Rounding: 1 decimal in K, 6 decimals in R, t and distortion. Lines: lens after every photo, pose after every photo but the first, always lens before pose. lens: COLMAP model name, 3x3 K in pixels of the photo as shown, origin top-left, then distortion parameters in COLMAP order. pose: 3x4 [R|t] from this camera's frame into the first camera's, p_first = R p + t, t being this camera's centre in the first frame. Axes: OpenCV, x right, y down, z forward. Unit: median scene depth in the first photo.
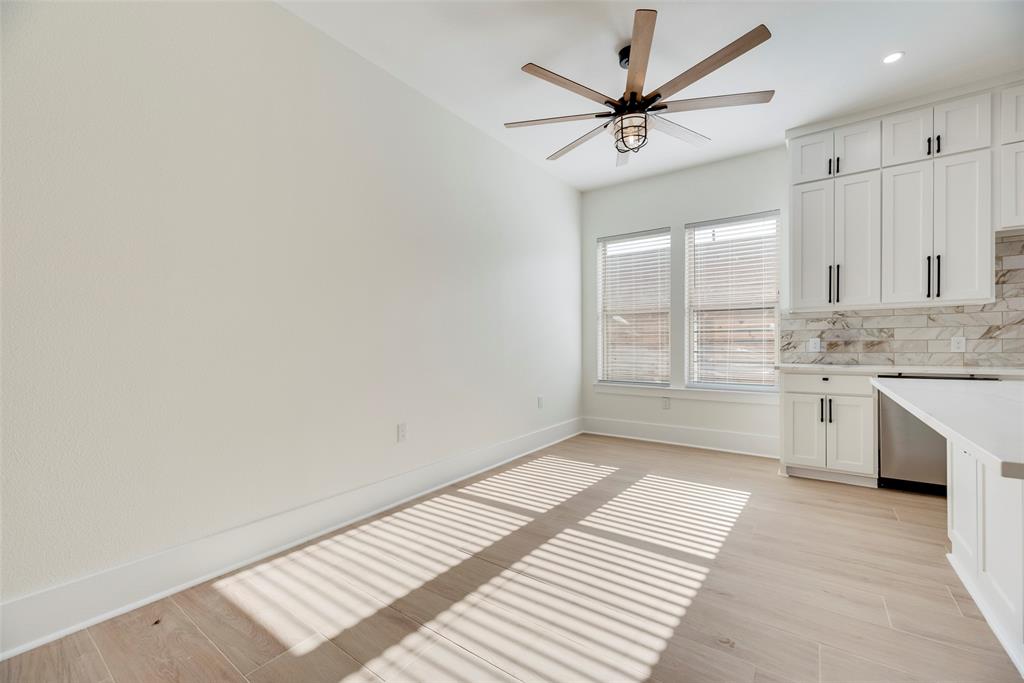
lens RADIAL K [[416.3, 0, 511.8], [0, 416.3, 349.2], [0, 0, 1]] dist [0.000428, -0.000641]
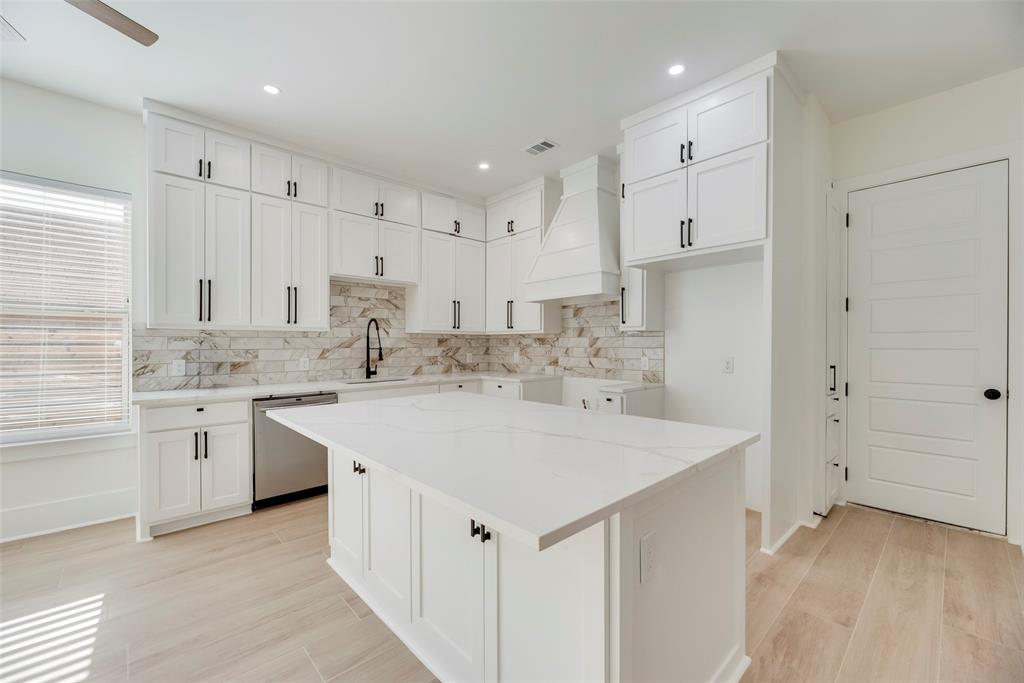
lens RADIAL K [[416.3, 0, 514.4], [0, 416.3, 346.0], [0, 0, 1]] dist [0.000428, -0.000641]
pose [[0.191639, 0.005385, 0.981451, 0.024434], [0.011799, 0.999900, -0.007790, -0.046035], [-0.981395, 0.013073, 0.191556, 0.185098]]
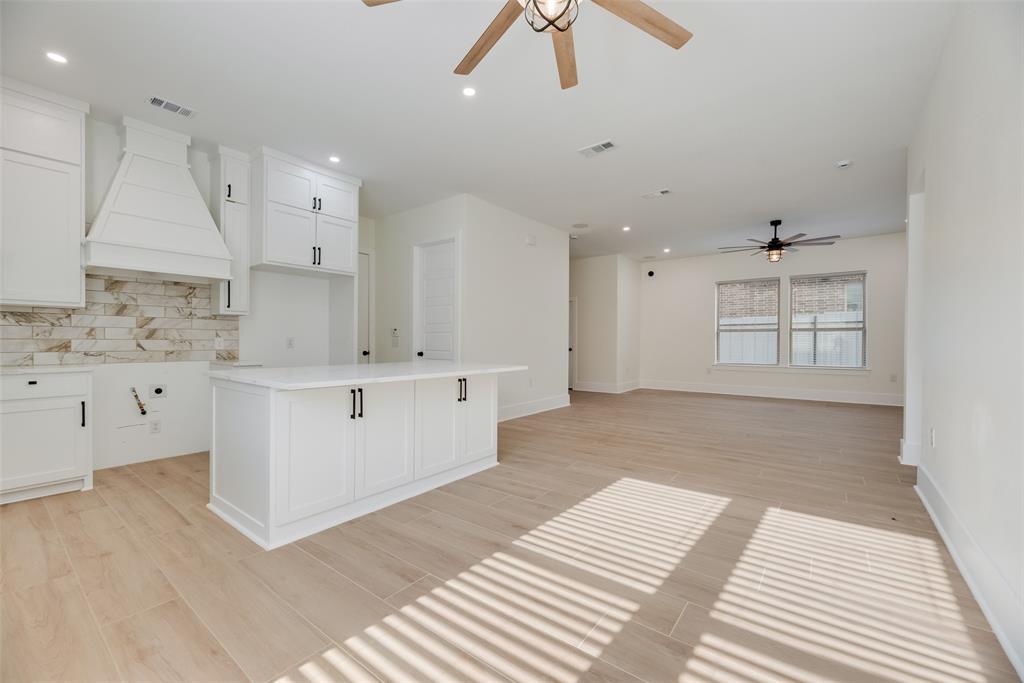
lens RADIAL K [[416.3, 0, 514.6], [0, 416.3, 342.1], [0, 0, 1]] dist [0.000428, -0.000641]
pose [[-0.999673, 0.007103, 0.024577, 0.268782], [0.007440, 0.999879, 0.013664, -0.018493], [-0.024477, 0.013842, -0.999605, 1.316172]]
